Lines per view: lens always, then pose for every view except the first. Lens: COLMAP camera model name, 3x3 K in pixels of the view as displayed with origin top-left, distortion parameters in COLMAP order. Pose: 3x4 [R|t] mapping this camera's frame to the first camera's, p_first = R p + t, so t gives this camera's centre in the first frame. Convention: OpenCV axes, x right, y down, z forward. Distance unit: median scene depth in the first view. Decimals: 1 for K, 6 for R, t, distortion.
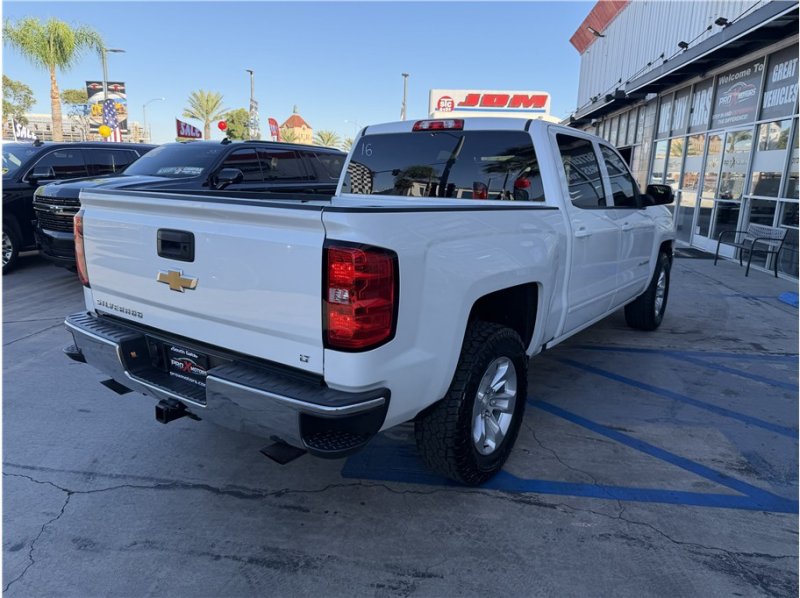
lens RADIAL K [[566.8, 0, 406.8], [0, 566.8, 305.1], [0, 0, 1]] dist [0.020687, -0.029764]
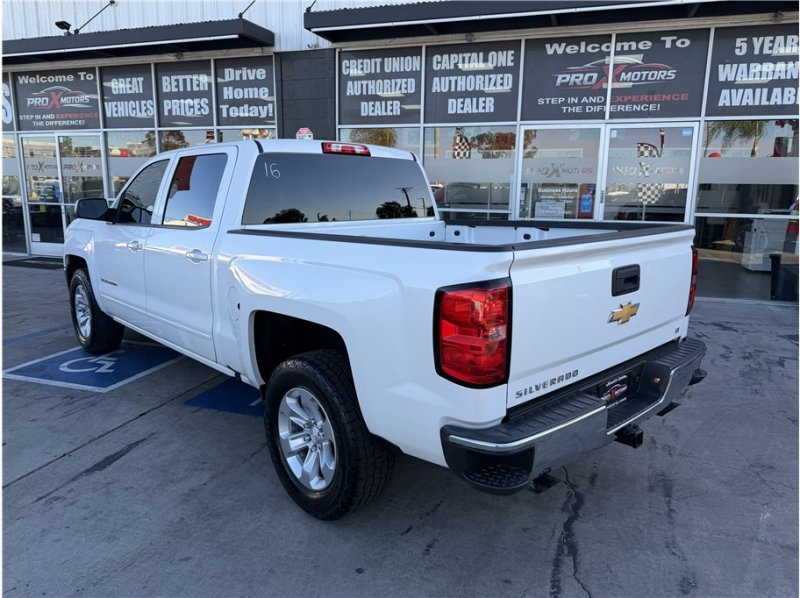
lens RADIAL K [[566.8, 0, 401.9], [0, 566.8, 302.7], [0, 0, 1]] dist [0.020687, -0.029764]
pose [[0.204428, -0.221843, 0.953412, -0.774492], [0.216964, 0.960024, 0.176861, -0.175796], [-0.954534, 0.170700, 0.244388, 0.588091]]
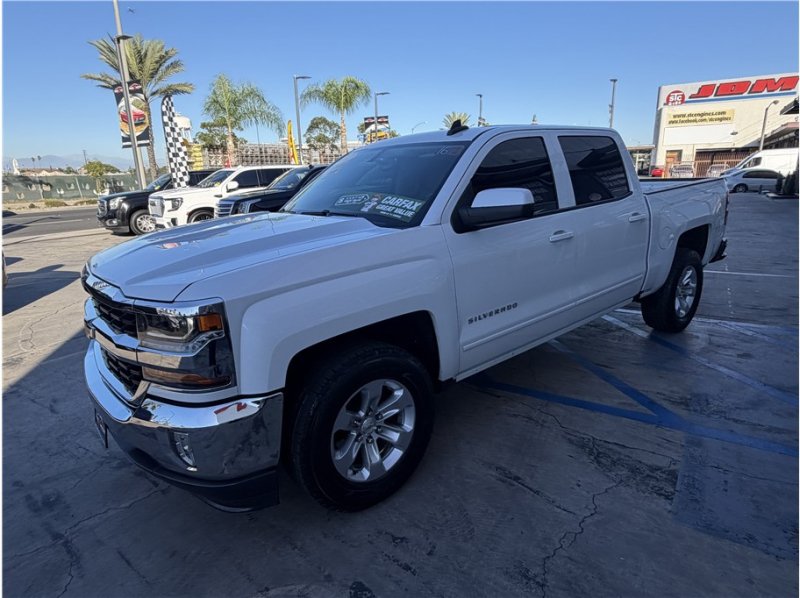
lens RADIAL K [[471.5, 0, 395.6], [0, 471.5, 295.8], [0, 0, 1]] dist [-0.003714, 0.002048]
pose [[0.891973, 0.059174, -0.448198, 0.325480], [-0.048028, 0.998190, 0.036207, 0.031249], [0.449530, -0.010770, 0.893201, -0.140749]]
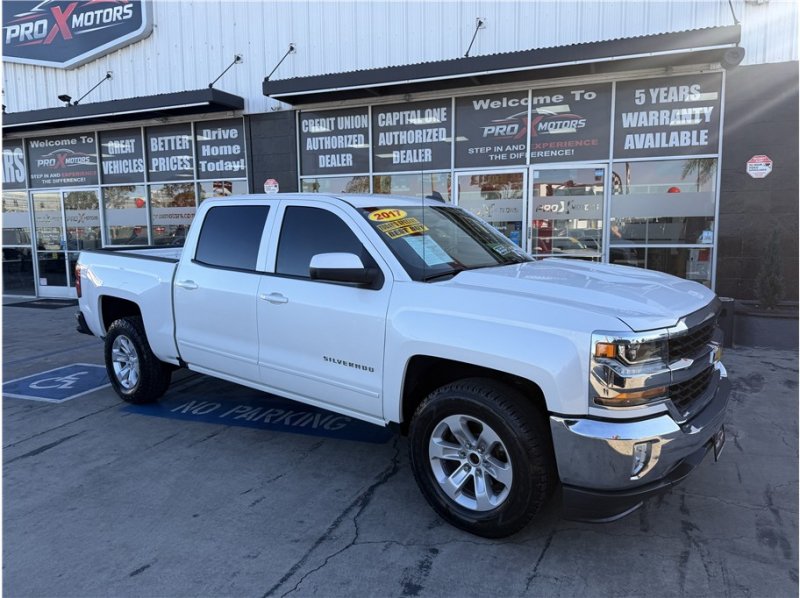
lens RADIAL K [[566.8, 0, 392.4], [0, 566.8, 297.4], [0, 0, 1]] dist [0.020687, -0.029764]
pose [[0.249008, -0.152394, 0.956437, -0.909164], [0.242223, 0.965958, 0.090848, -0.119508], [-0.937722, 0.209049, 0.277445, 0.314611]]
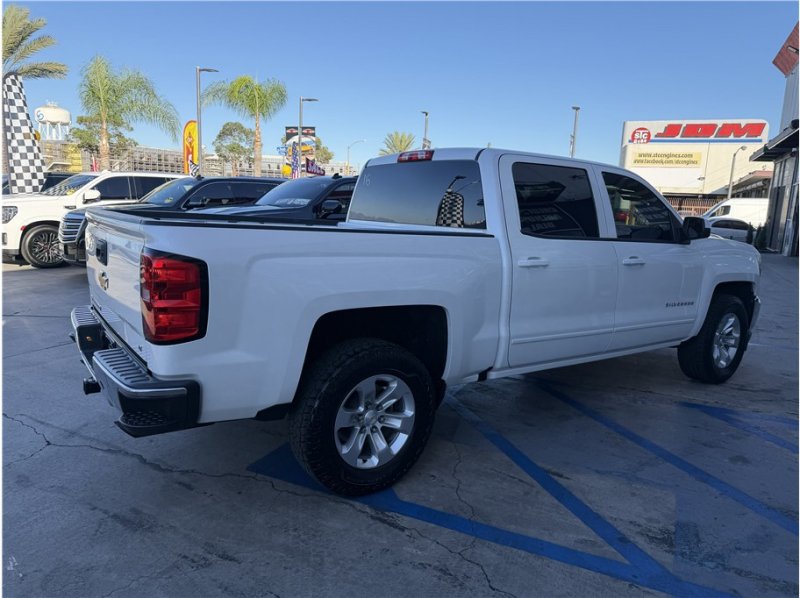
lens RADIAL K [[566.8, 0, 398.4], [0, 566.8, 297.7], [0, 0, 1]] dist [0.020687, -0.029764]
pose [[0.941573, 0.063012, -0.330861, 0.322286], [-0.086047, 0.994748, -0.055424, 0.004484], [0.325631, 0.080656, 0.942050, 0.017072]]
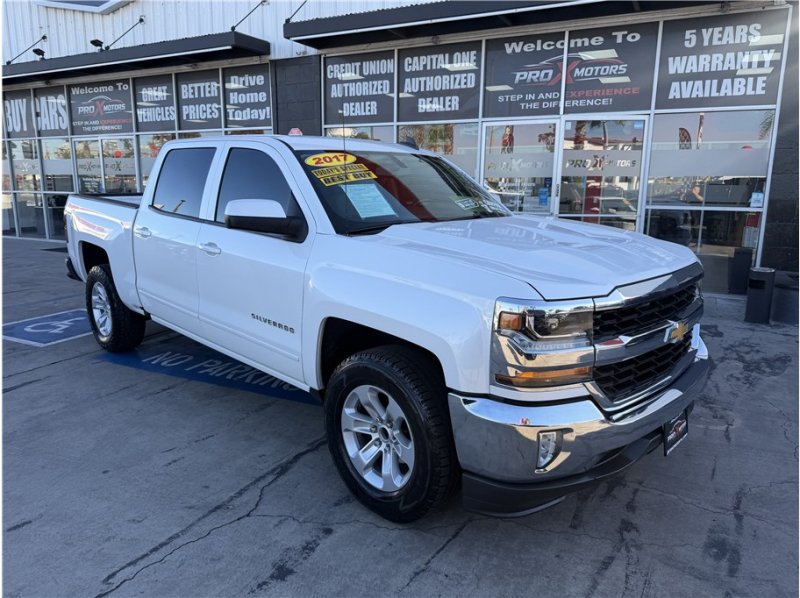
lens RADIAL K [[566.8, 0, 400.4], [0, 566.8, 298.1], [0, 0, 1]] dist [0.020687, -0.029764]
pose [[0.349155, -0.209152, 0.913426, -0.788673], [0.215145, 0.966626, 0.139095, -0.071483], [-0.912033, 0.147953, 0.382500, 0.186523]]
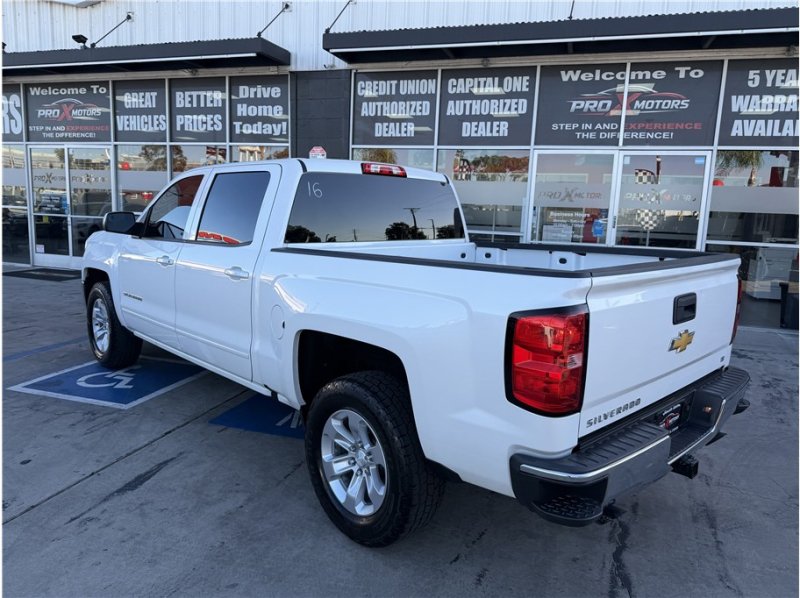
lens RADIAL K [[566.8, 0, 401.8], [0, 566.8, 302.8], [0, 0, 1]] dist [0.020687, -0.029764]
pose [[0.195496, -0.186214, 0.962863, -0.781056], [0.193350, 0.969856, 0.148309, -0.191522], [-0.961456, 0.157175, 0.225608, 0.648256]]
